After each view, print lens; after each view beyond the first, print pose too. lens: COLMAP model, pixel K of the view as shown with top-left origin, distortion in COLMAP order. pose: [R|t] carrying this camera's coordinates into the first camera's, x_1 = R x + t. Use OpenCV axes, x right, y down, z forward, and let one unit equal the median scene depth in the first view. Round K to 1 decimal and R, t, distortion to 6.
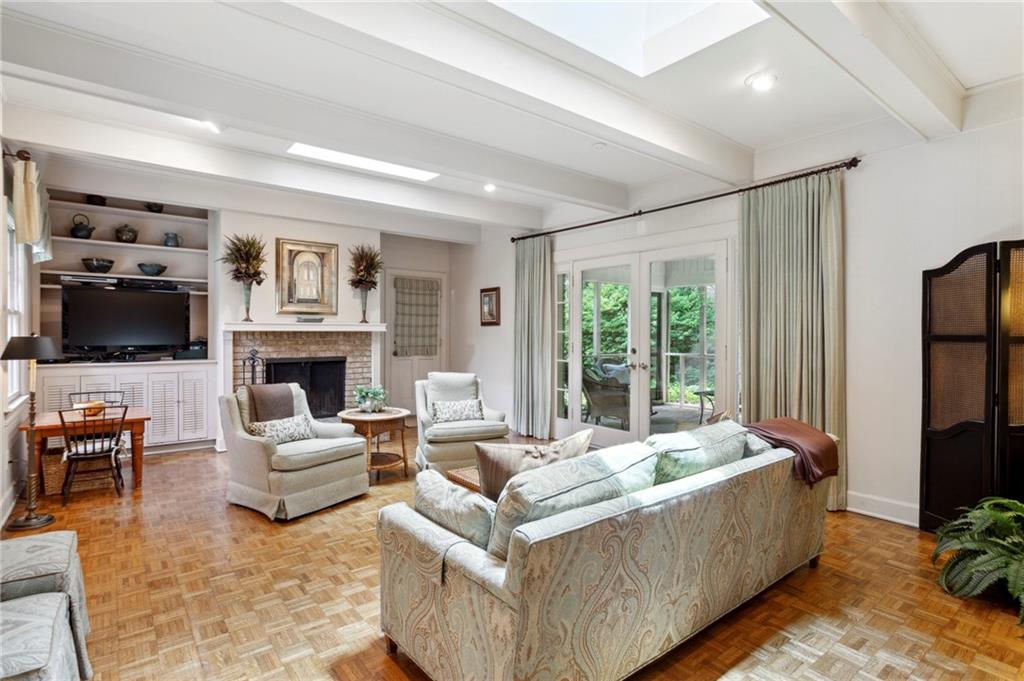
lens RADIAL K [[527.3, 0, 512.1], [0, 527.3, 338.0], [0, 0, 1]] dist [0.001261, 0.000258]
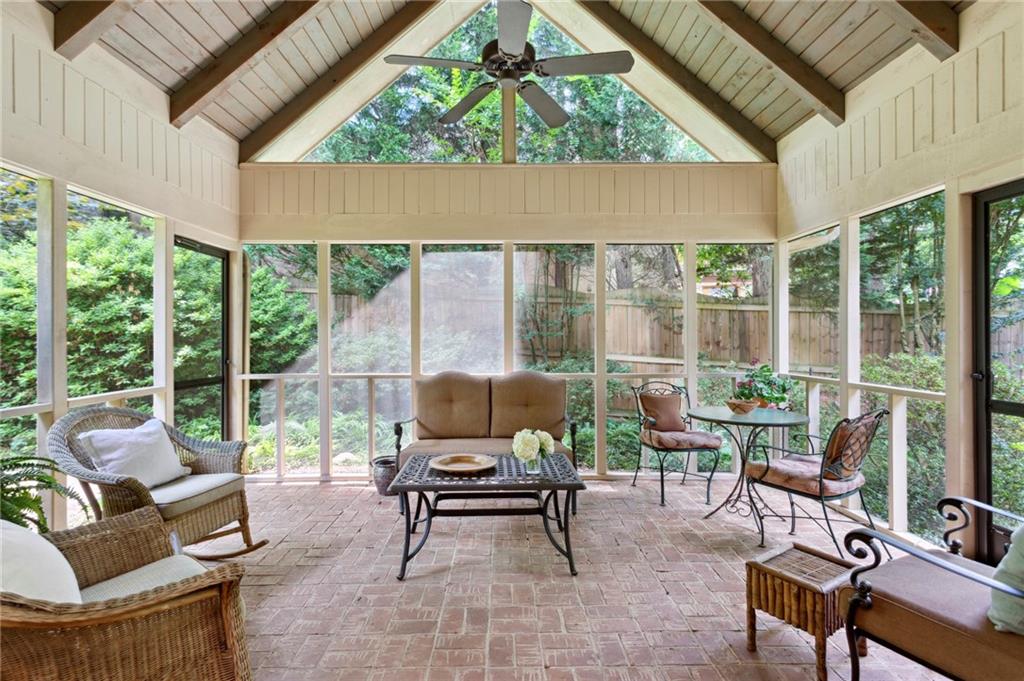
lens RADIAL K [[497.1, 0, 511.1], [0, 497.1, 337.7], [0, 0, 1]] dist [0.004978, 0.000018]
pose [[0.619365, -0.010863, 0.785028, 0.069042], [0.010772, 0.999928, 0.005337, -0.005479], [-0.785029, 0.005151, 0.619437, 0.426545]]
